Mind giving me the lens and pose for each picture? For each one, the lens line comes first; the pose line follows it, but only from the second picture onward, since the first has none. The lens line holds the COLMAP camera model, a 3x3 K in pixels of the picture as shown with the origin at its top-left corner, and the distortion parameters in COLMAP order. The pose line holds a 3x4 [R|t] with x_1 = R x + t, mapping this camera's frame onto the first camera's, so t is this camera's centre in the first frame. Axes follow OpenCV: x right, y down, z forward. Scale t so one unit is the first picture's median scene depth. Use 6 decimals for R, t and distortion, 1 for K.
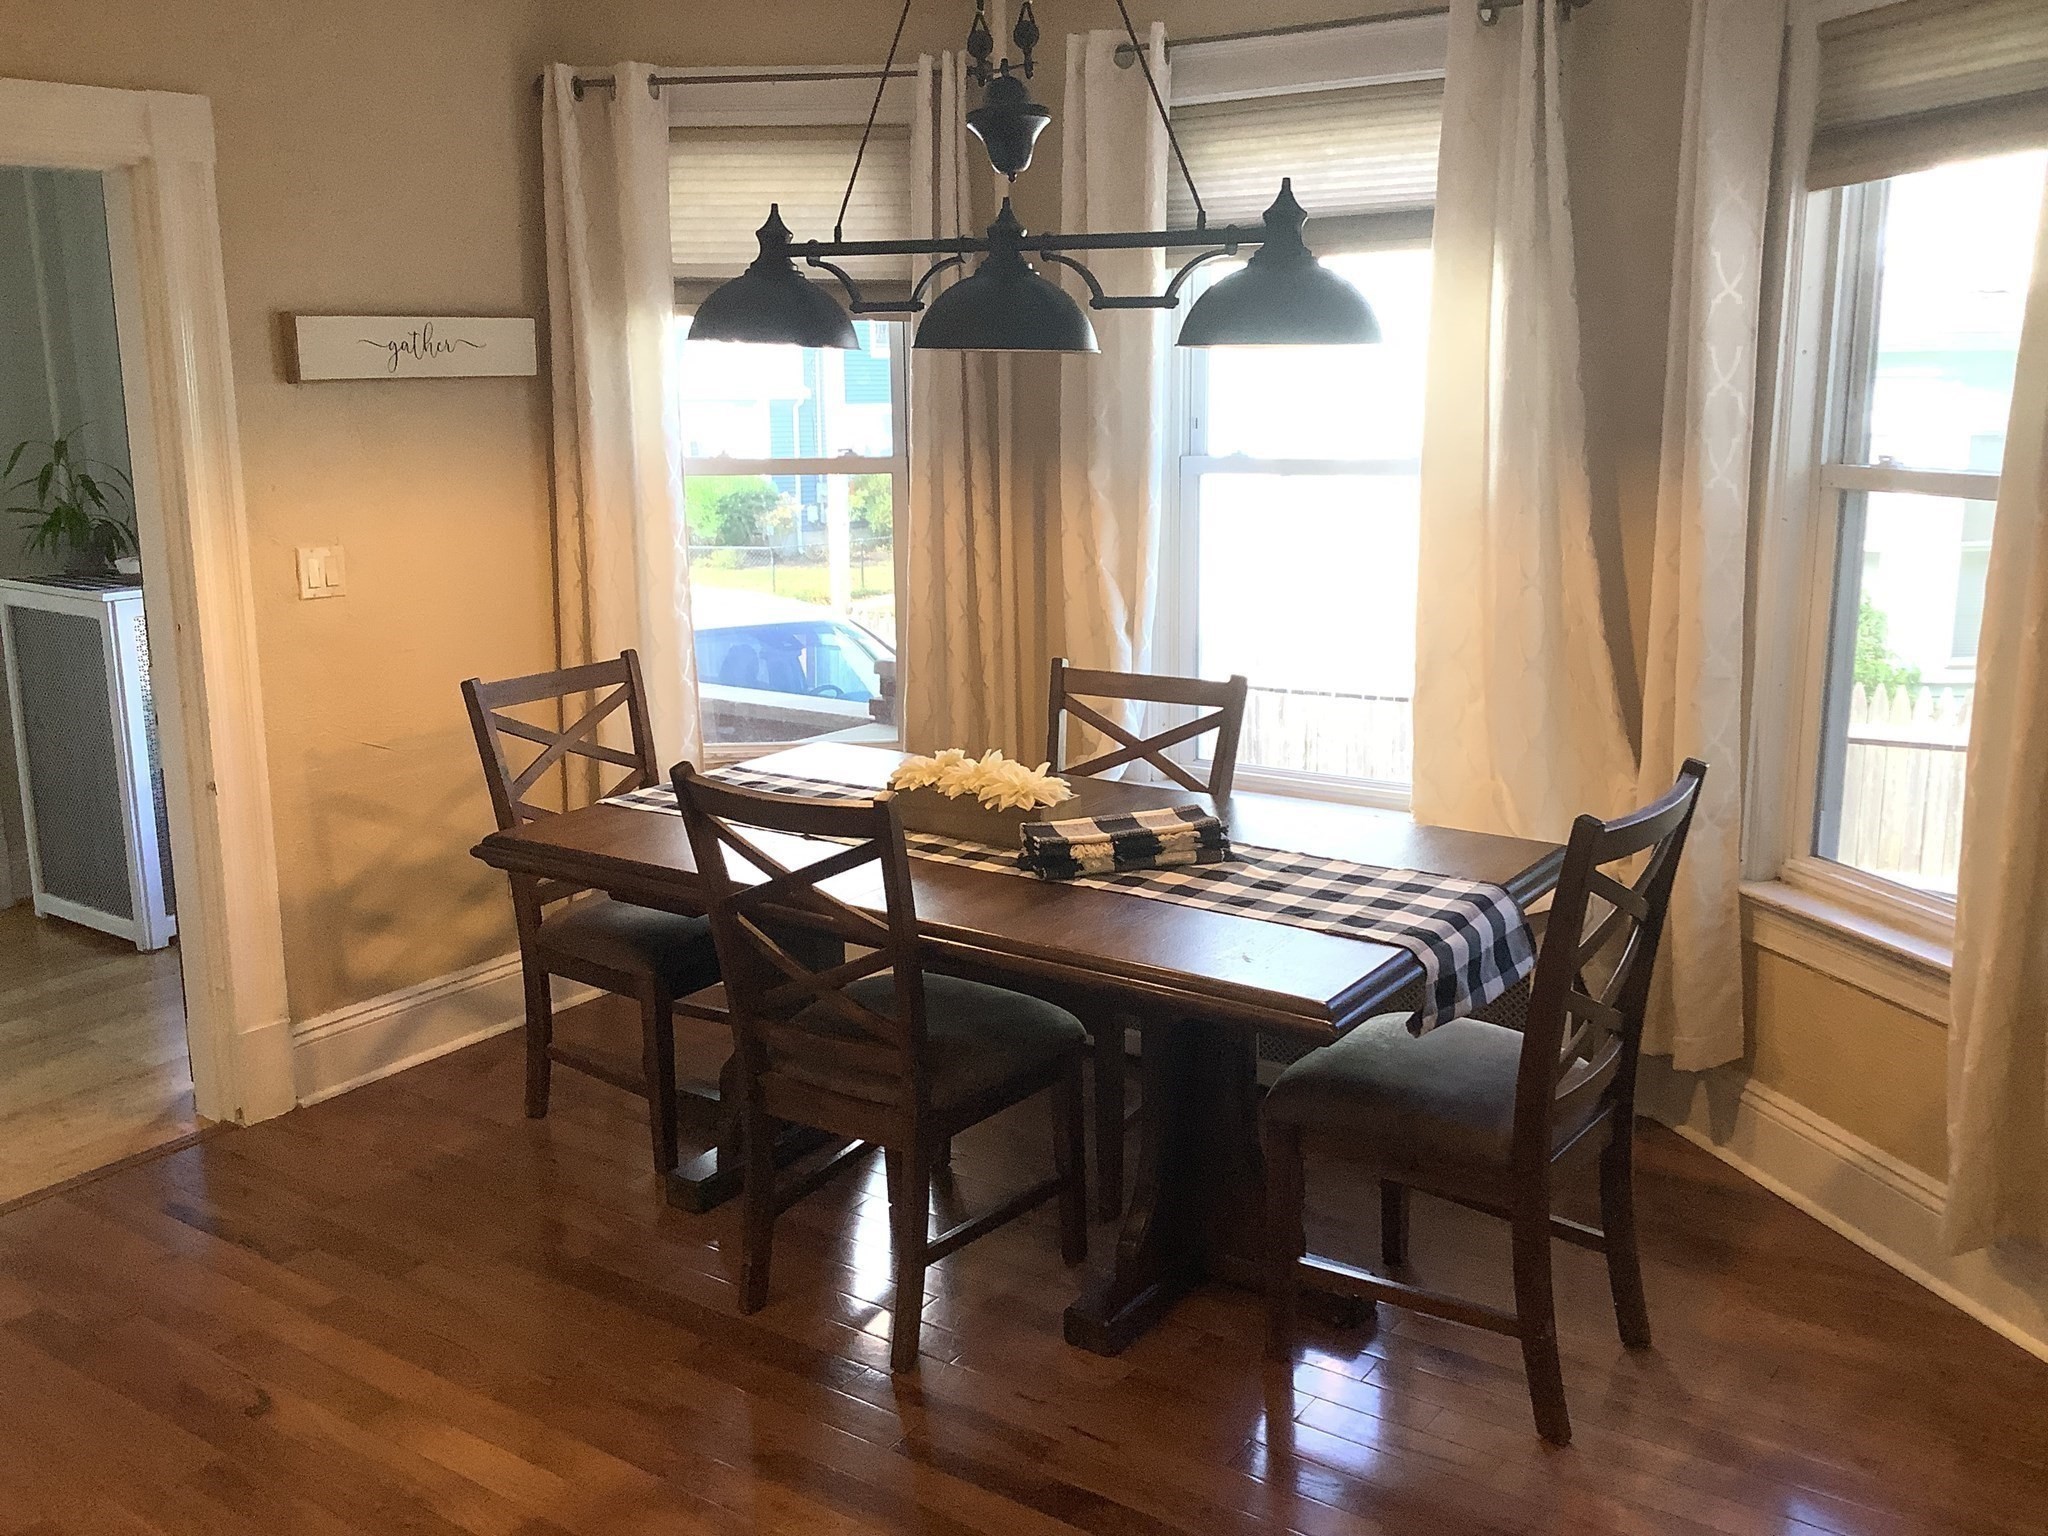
lens RADIAL K [[1863.7, 0, 1024.0], [0, 1863.7, 768.0], [0, 0, 1]] dist [0.132956, -0.261120]
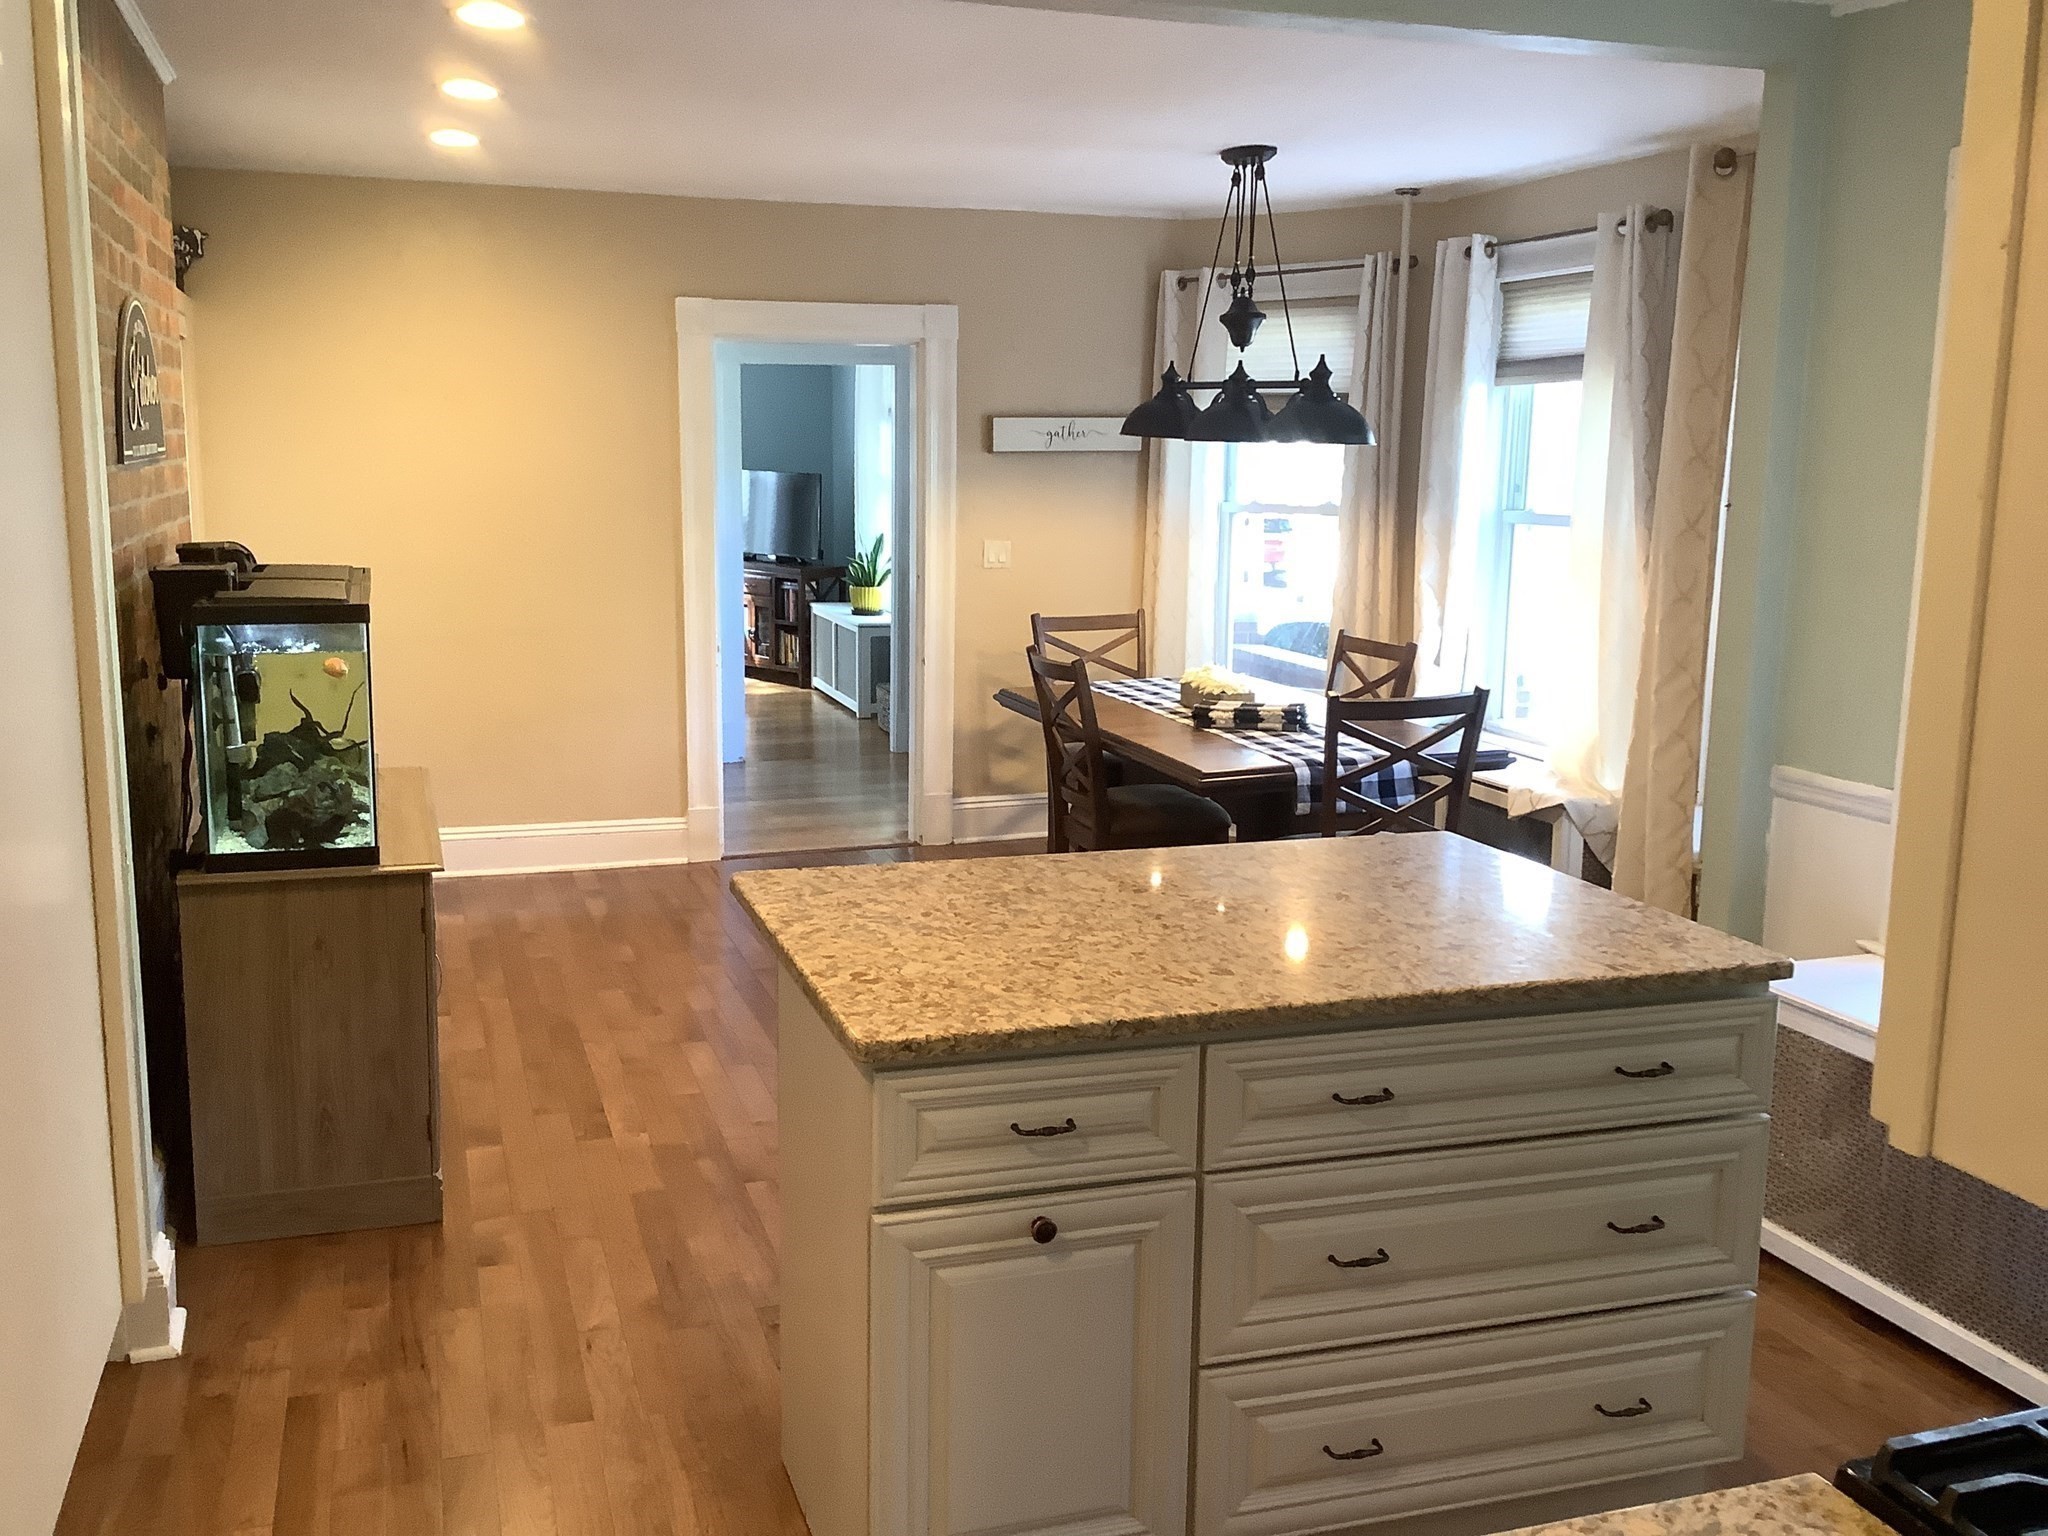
lens RADIAL K [[1899.3, 0, 996.5], [0, 1899.3, 765.0], [0, 0, 1]] dist [0.117747, -0.218891]
pose [[0.799600, 0.118966, -0.588631, 0.744354], [-0.141336, 0.989929, 0.008079, 0.084523], [0.583664, 0.076735, 0.808361, -0.486162]]
